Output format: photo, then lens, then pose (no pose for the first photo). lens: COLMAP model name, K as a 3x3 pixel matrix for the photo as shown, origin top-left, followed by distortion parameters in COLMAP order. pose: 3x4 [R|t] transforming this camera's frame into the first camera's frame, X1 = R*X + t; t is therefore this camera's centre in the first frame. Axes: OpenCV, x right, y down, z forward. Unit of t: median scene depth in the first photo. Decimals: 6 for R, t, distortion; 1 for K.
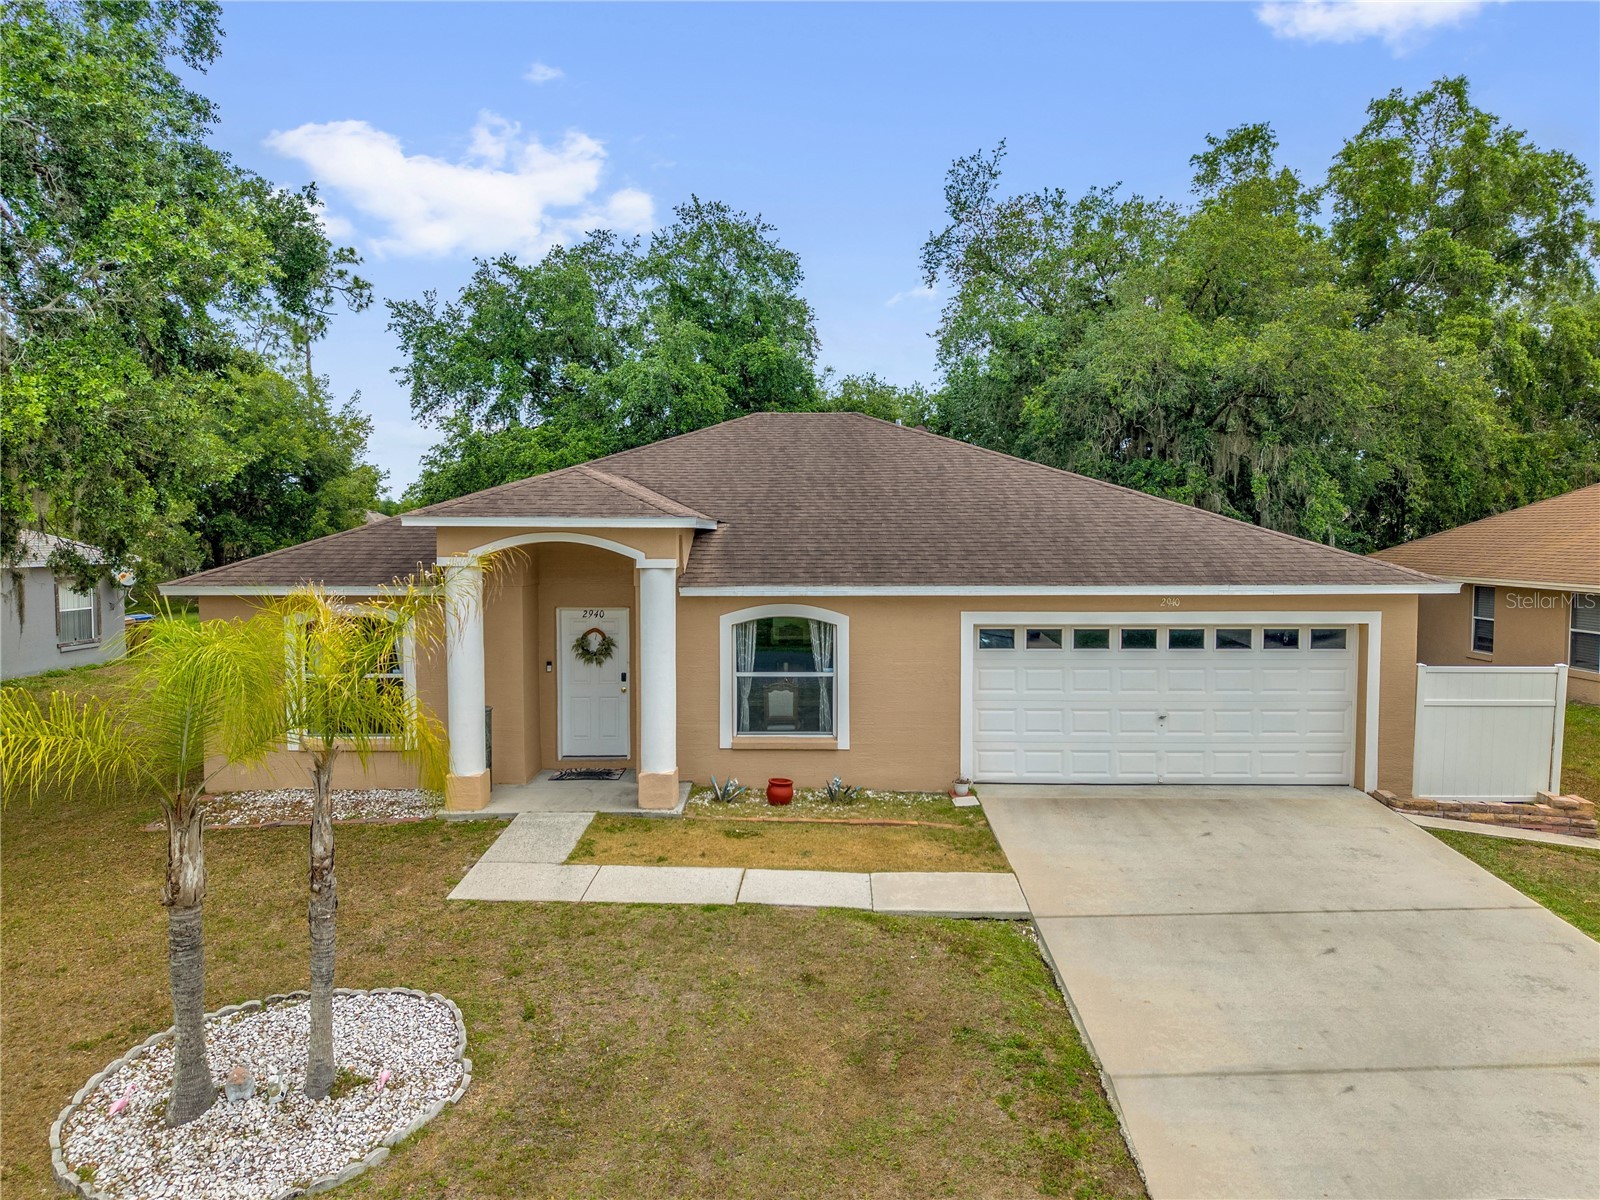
lens RADIAL K [[1091.5, 0, 800.0], [0, 1091.5, 600.0], [0, 0, 1]] dist [0.020975, -0.003688]
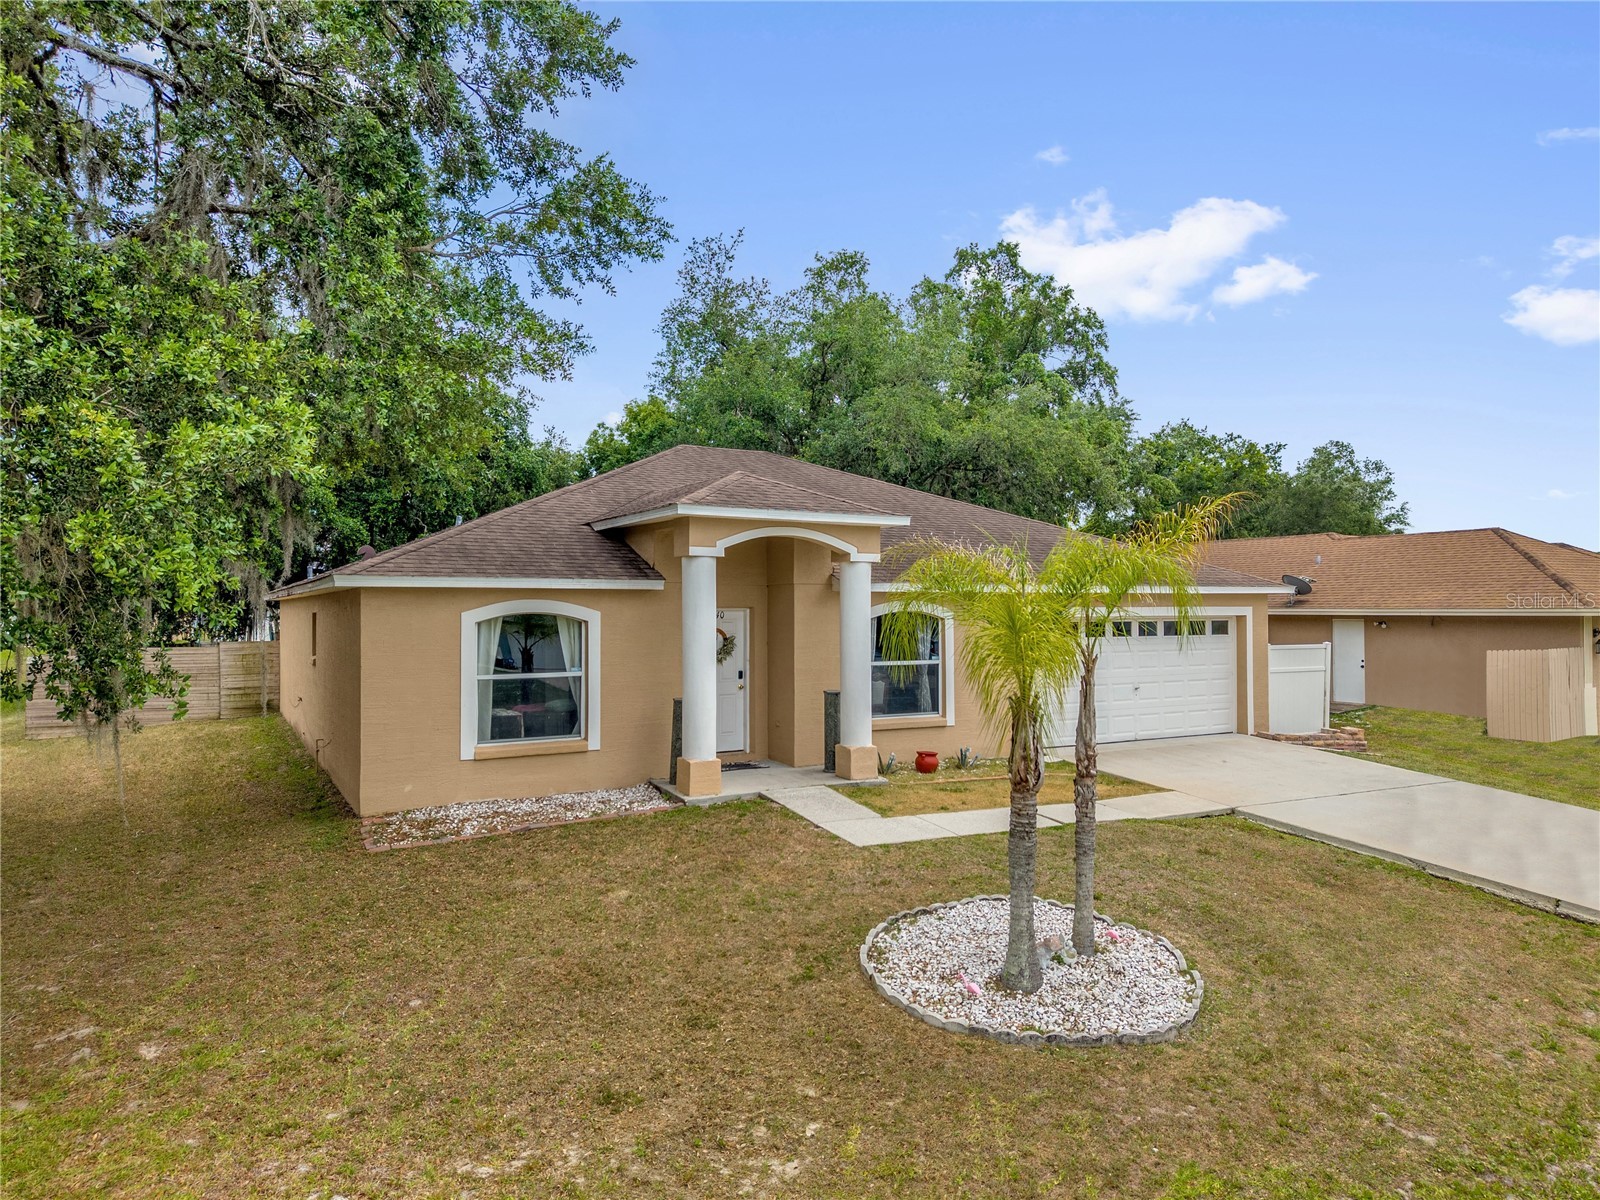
lens RADIAL K [[1091.5, 0, 800.0], [0, 1091.5, 600.0], [0, 0, 1]] dist [0.020975, -0.003688]
pose [[0.866193, 0.003452, 0.499698, -0.692005], [0.033512, 0.997324, -0.064980, 0.074770], [-0.498585, 0.073031, 0.863759, 0.060029]]
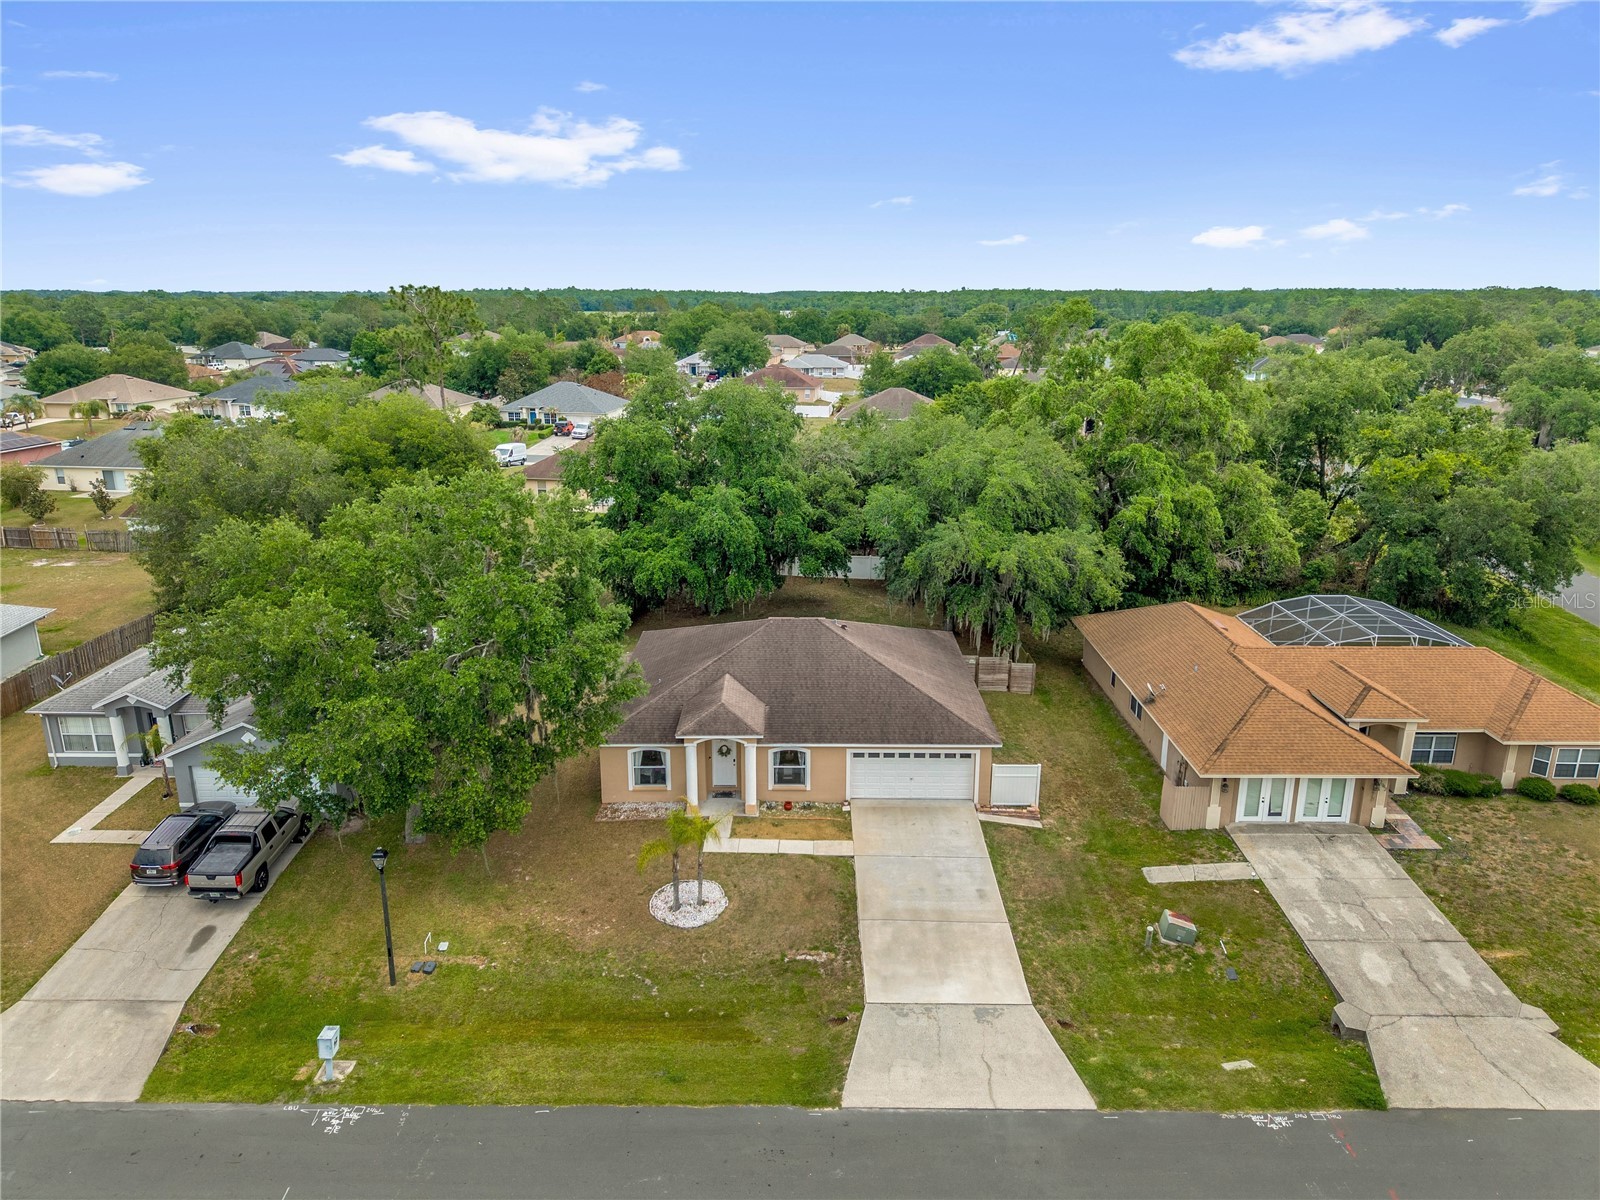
lens RADIAL K [[1091.5, 0, 800.0], [0, 1091.5, 600.0], [0, 0, 1]] dist [0.020975, -0.003688]
pose [[0.999992, 0.003469, -0.001894, 0.019548], [-0.002947, 0.973719, 0.227733, -1.111584], [0.002634, -0.227725, 0.973722, -1.930310]]
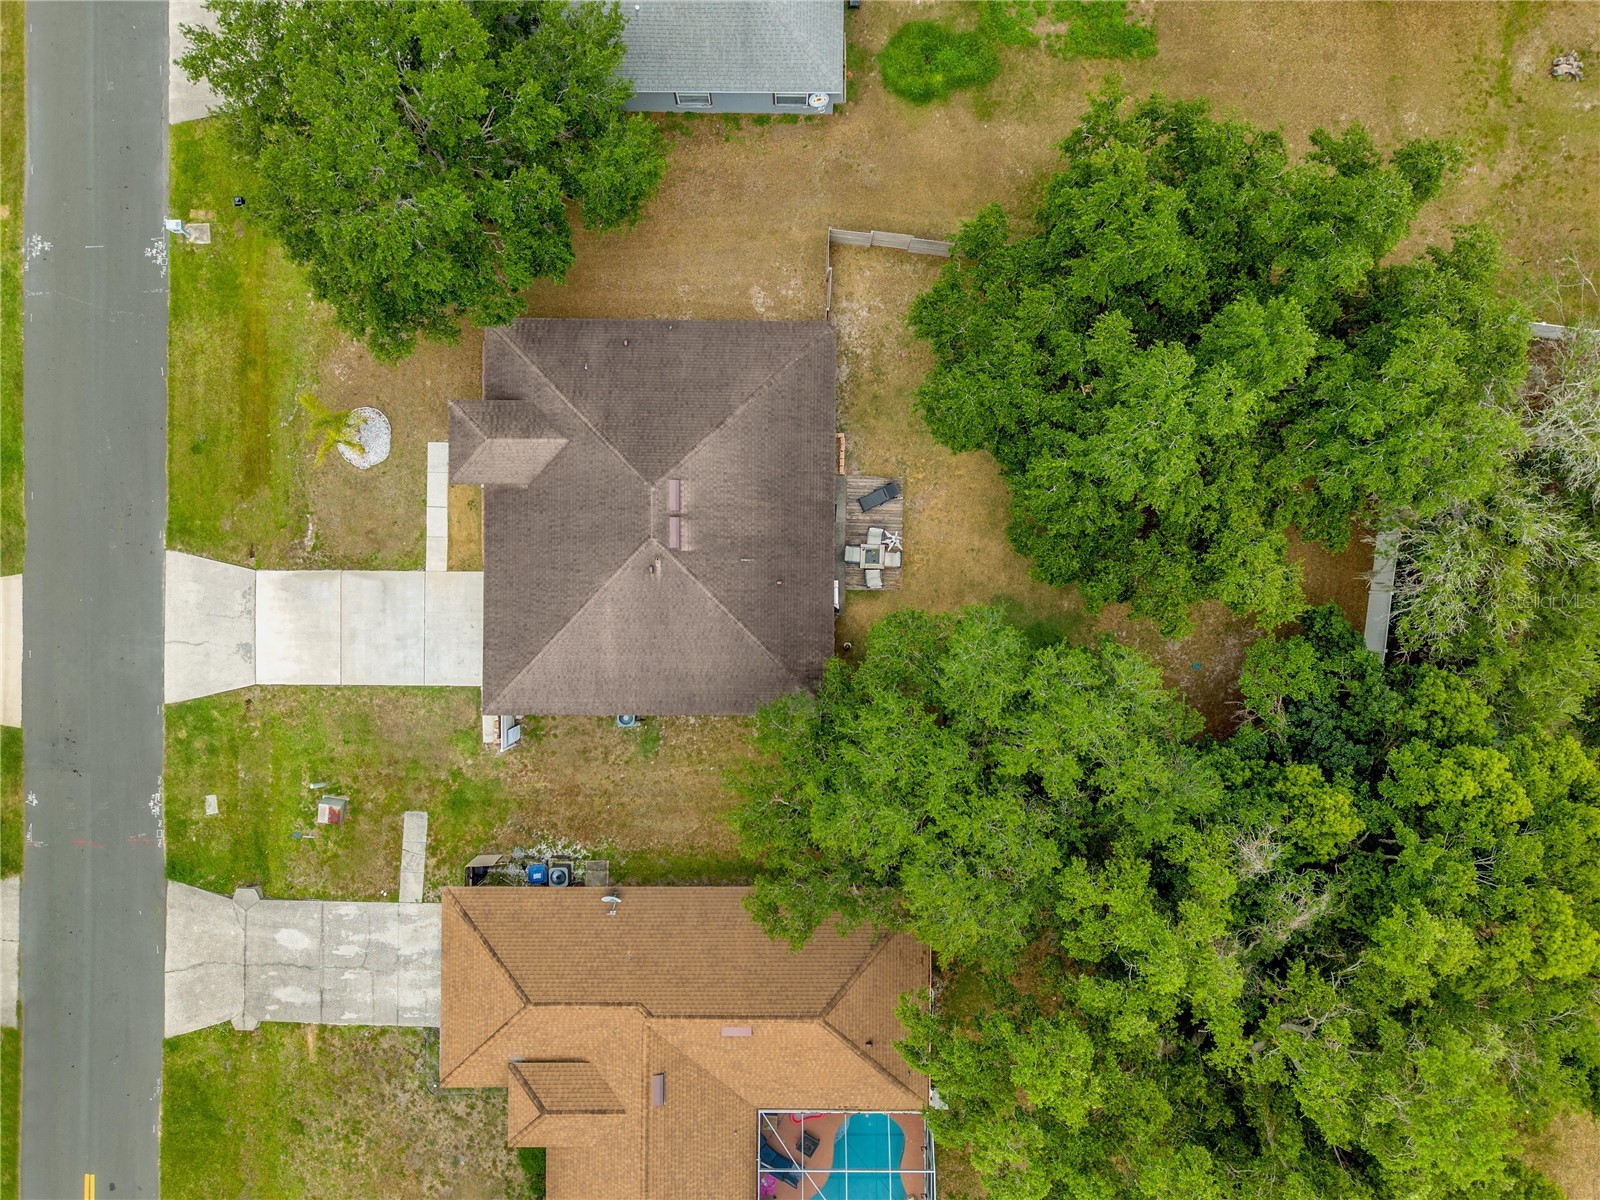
lens RADIAL K [[1091.5, 0, 800.0], [0, 1091.5, 600.0], [0, 0, 1]] dist [0.020975, -0.003688]
pose [[-0.008275, 0.999958, -0.003909, 0.256155], [-0.045597, 0.003528, 0.998954, -3.291939], [0.998926, 0.008444, 0.045566, 1.776195]]
